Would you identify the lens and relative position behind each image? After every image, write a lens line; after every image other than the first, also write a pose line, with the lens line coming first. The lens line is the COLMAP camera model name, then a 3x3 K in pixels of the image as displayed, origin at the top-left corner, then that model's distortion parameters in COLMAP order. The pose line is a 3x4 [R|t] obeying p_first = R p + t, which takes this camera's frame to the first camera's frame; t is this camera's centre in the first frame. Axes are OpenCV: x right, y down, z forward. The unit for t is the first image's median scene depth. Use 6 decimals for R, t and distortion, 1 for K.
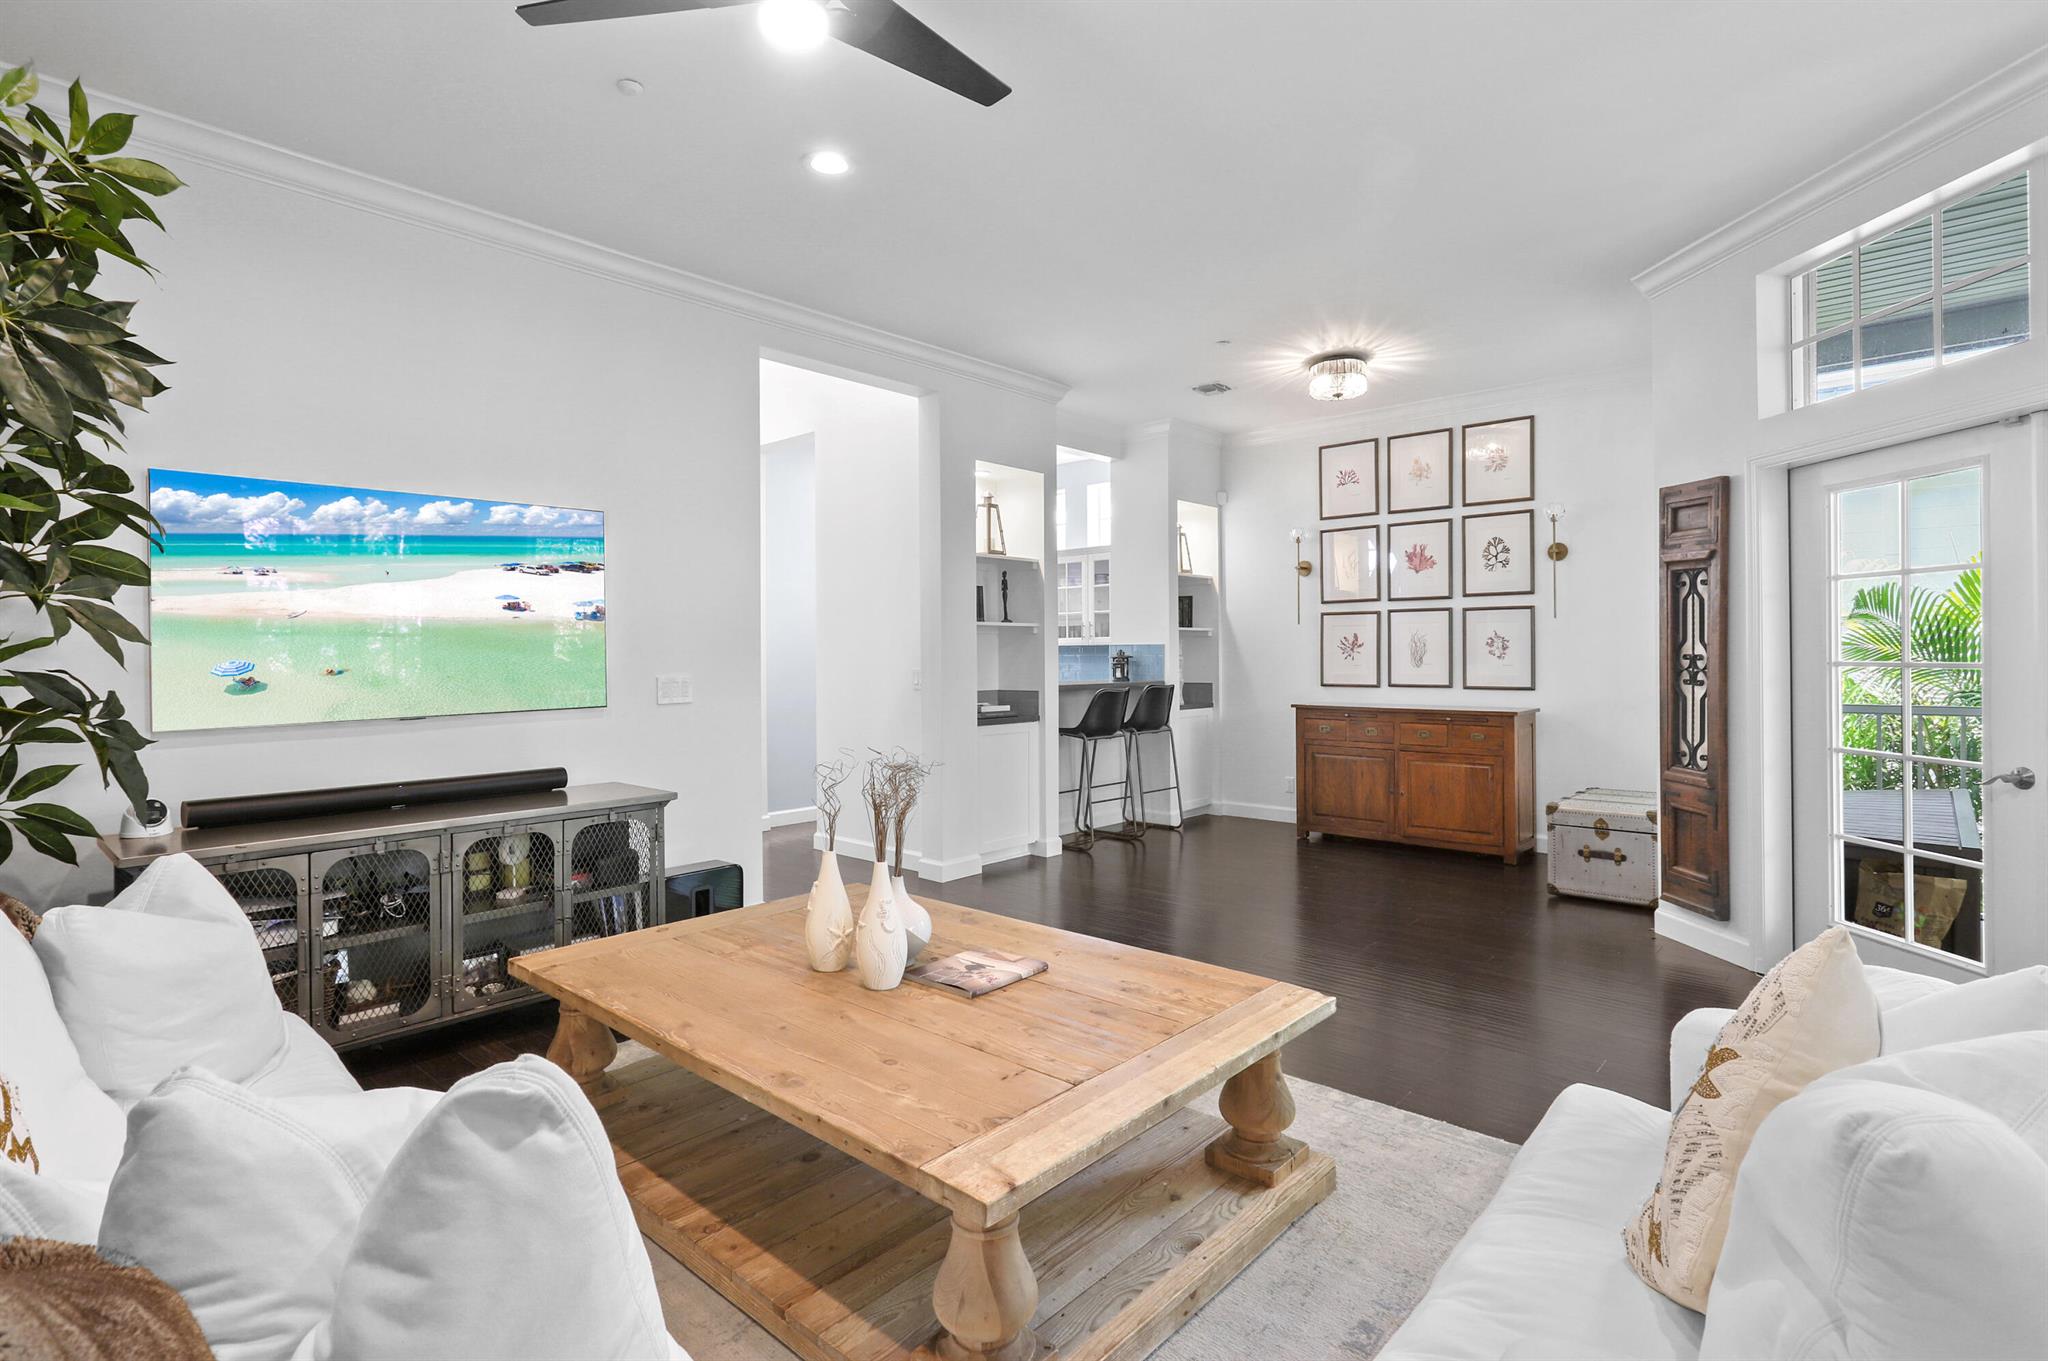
lens RADIAL K [[996.0, 0, 1026.8], [0, 996.0, 658.1], [0, 0, 1]] dist [-0.001719, -0.000045]
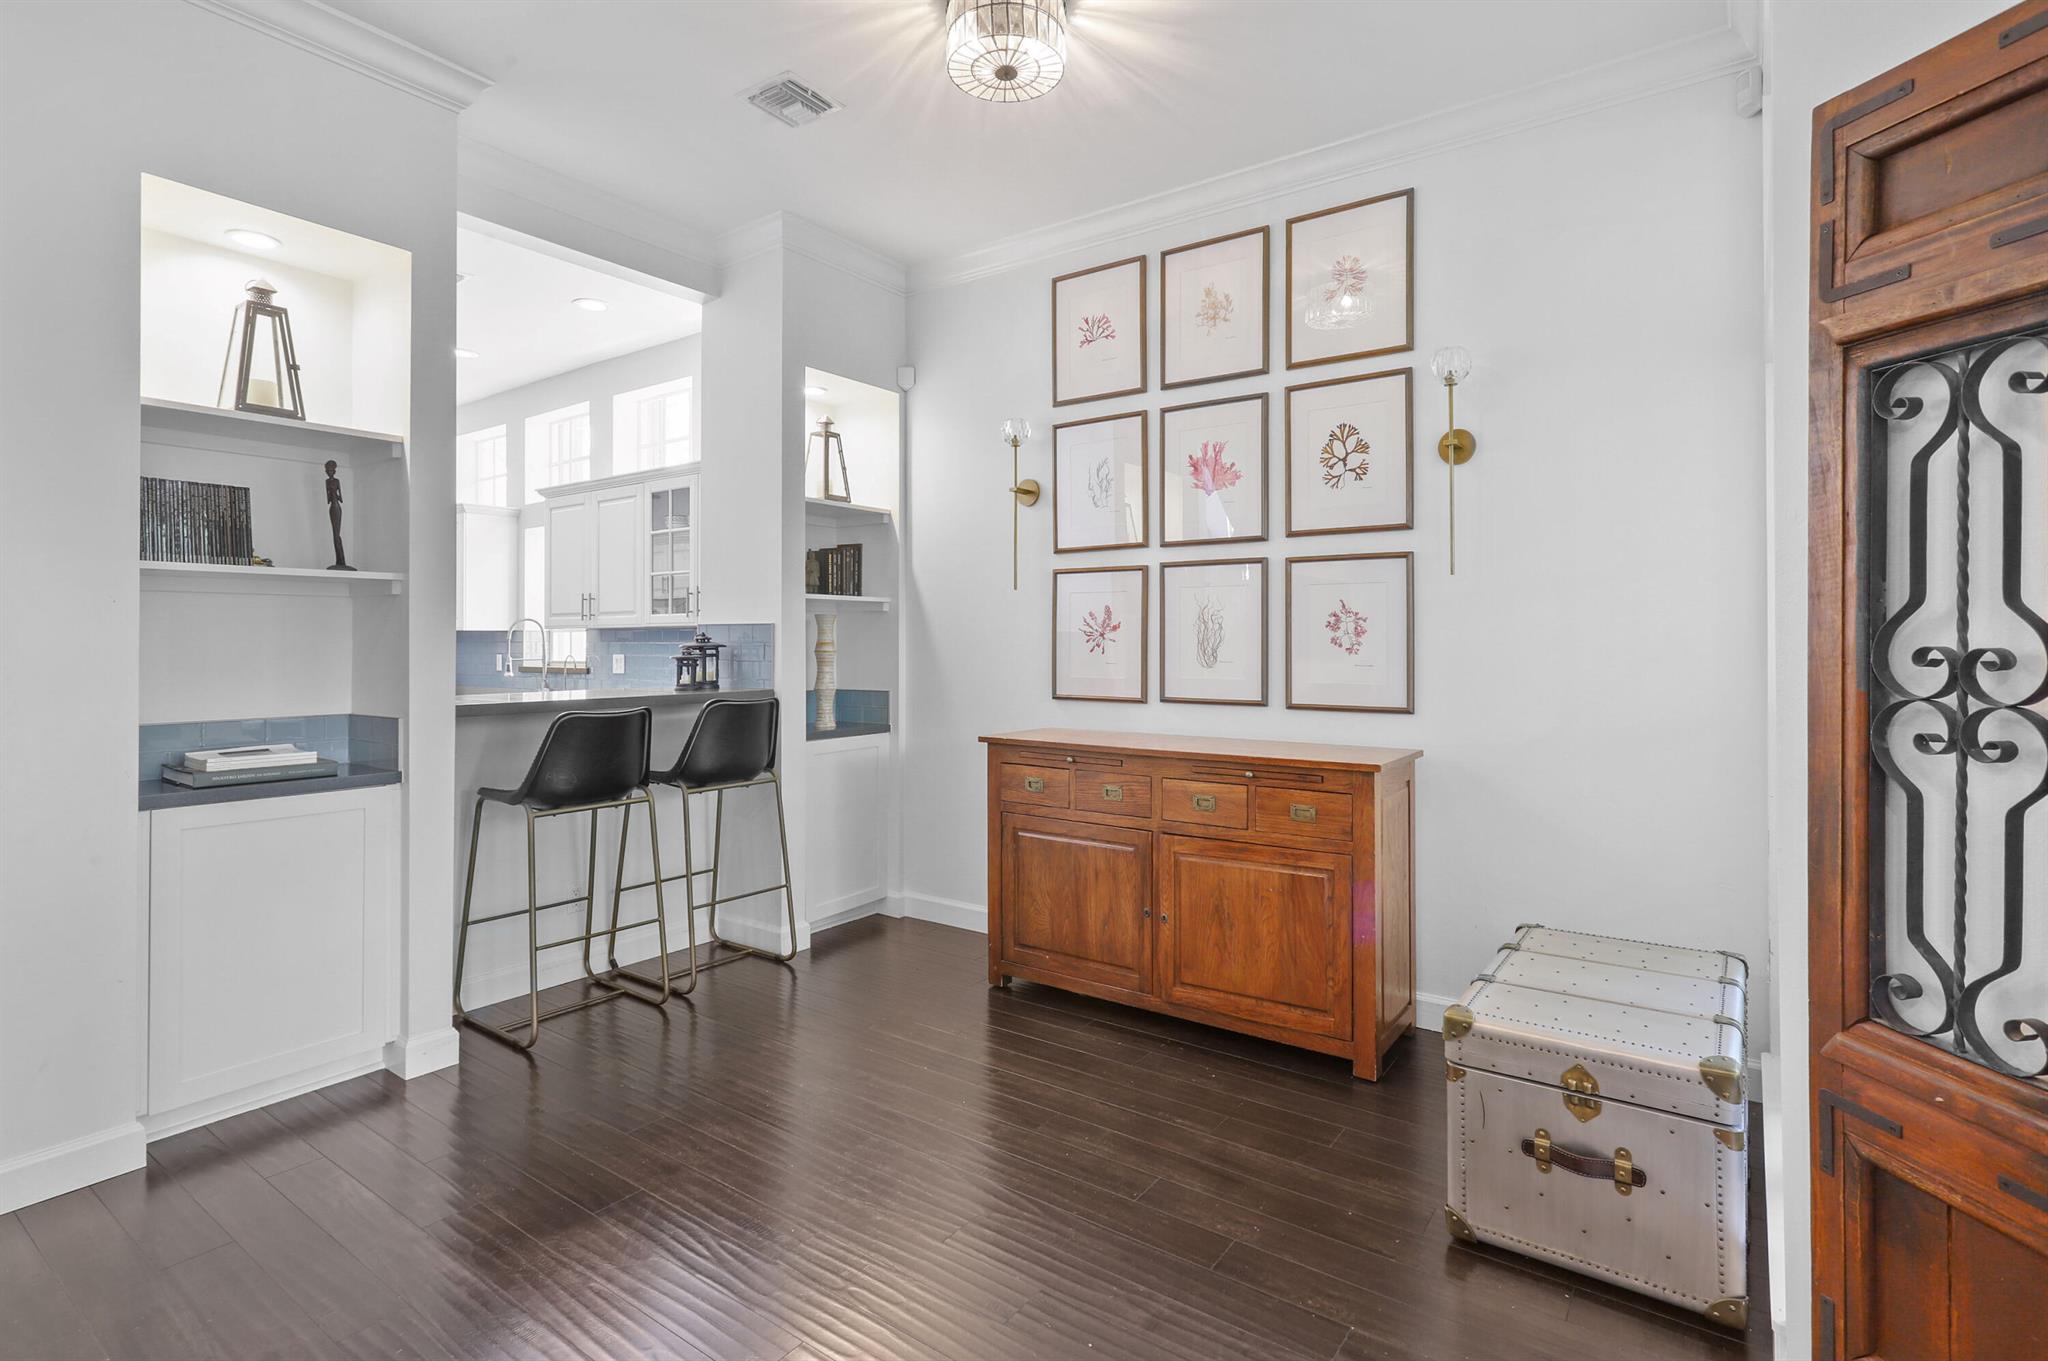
lens RADIAL K [[996.0, 0, 1034.8], [0, 996.0, 639.5], [0, 0, 1]] dist [-0.001719, -0.000045]
pose [[0.993308, 0.006567, 0.115310, 0.244119], [-0.005707, 0.999953, -0.007790, -0.001673], [-0.115355, 0.007080, 0.993299, 0.487229]]
